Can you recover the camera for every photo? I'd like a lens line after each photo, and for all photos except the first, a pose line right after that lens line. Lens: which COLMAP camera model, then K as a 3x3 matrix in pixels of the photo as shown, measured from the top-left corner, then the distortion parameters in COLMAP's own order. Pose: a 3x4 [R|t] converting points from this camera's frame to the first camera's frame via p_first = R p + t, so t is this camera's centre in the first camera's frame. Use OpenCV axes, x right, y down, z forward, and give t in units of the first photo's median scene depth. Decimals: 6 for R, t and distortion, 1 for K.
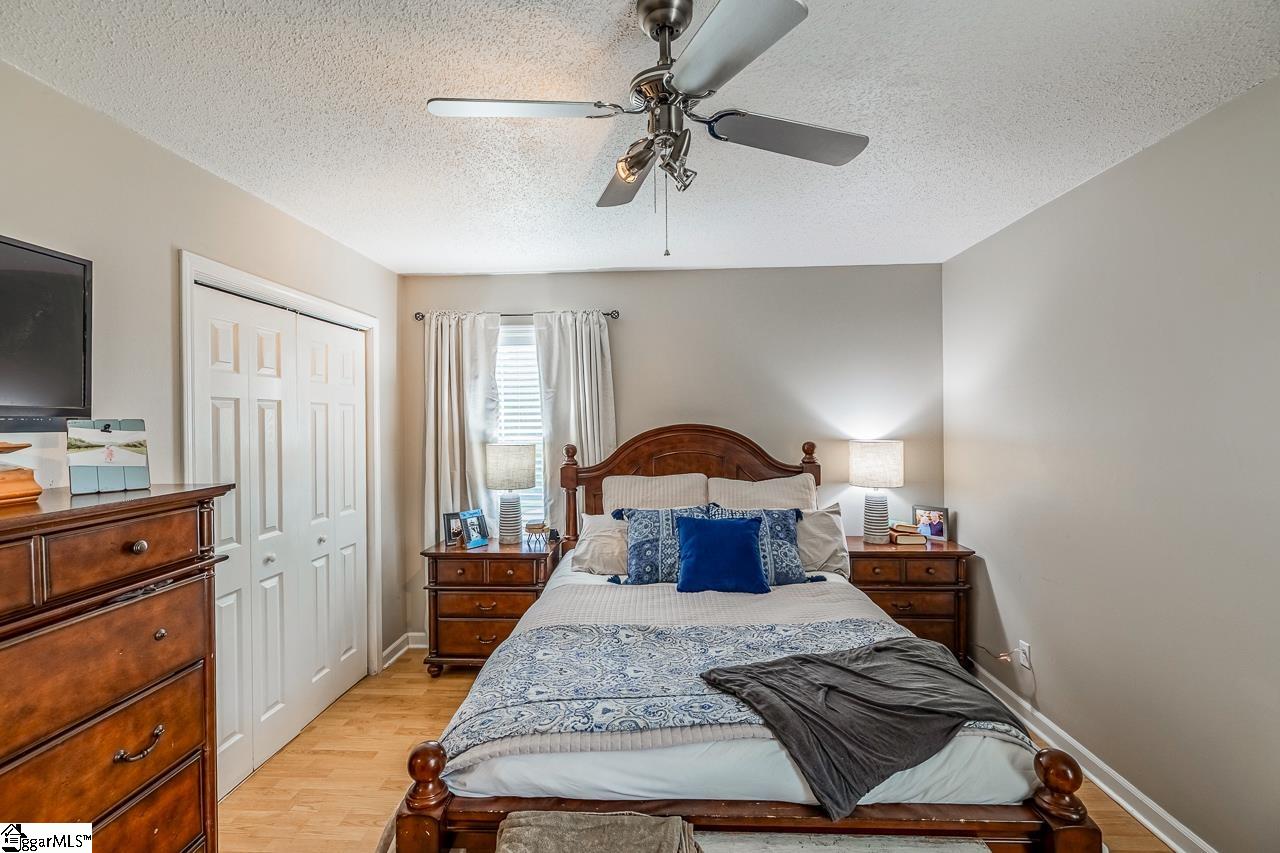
lens RADIAL K [[553.0, 0, 641.6], [0, 553.0, 428.6], [0, 0, 1]] dist [0.002156, -0.001261]
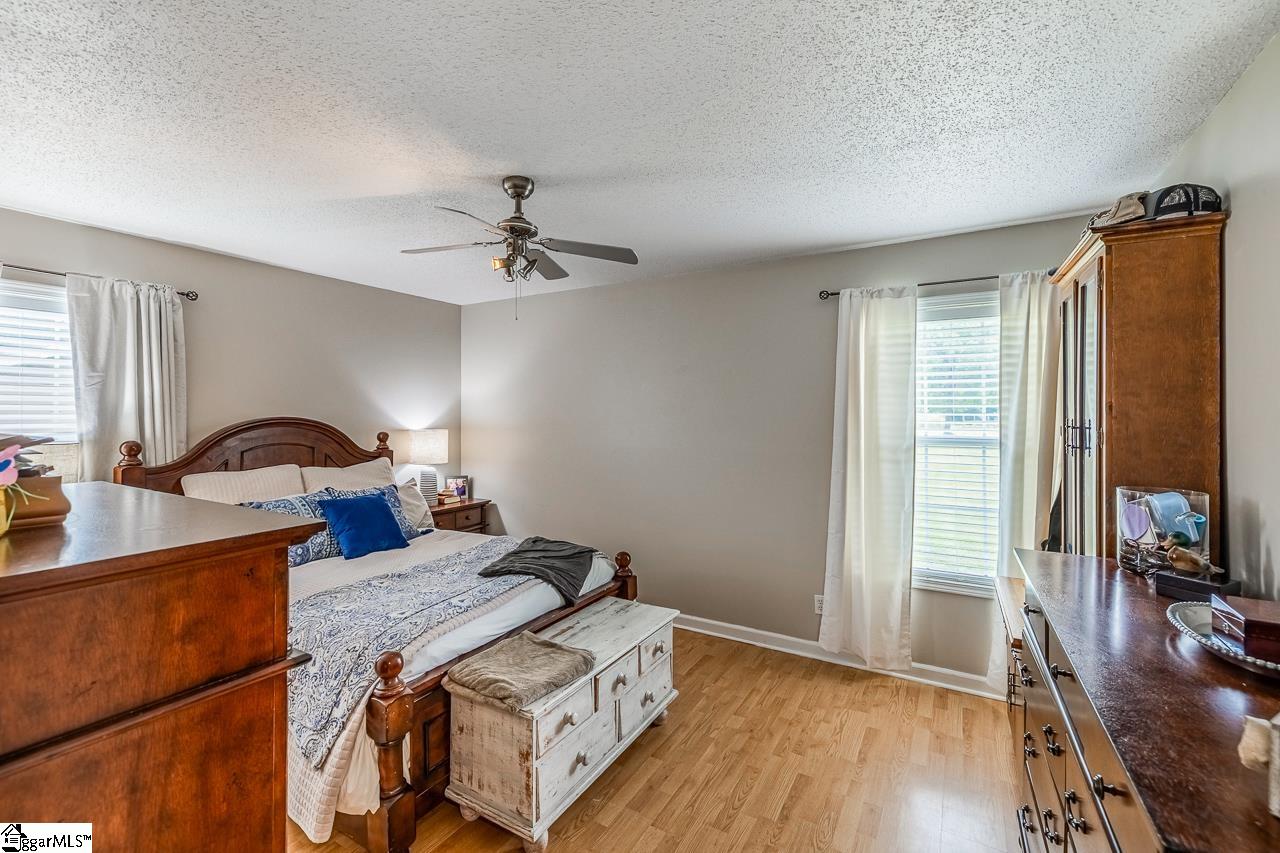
lens RADIAL K [[553.0, 0, 637.5], [0, 553.0, 422.7], [0, 0, 1]] dist [0.002156, -0.001261]
pose [[0.455901, -0.006033, 0.890010, -0.573408], [0.011234, 0.999936, 0.001024, 0.009289], [-0.889960, 0.009531, 0.455939, -0.066321]]
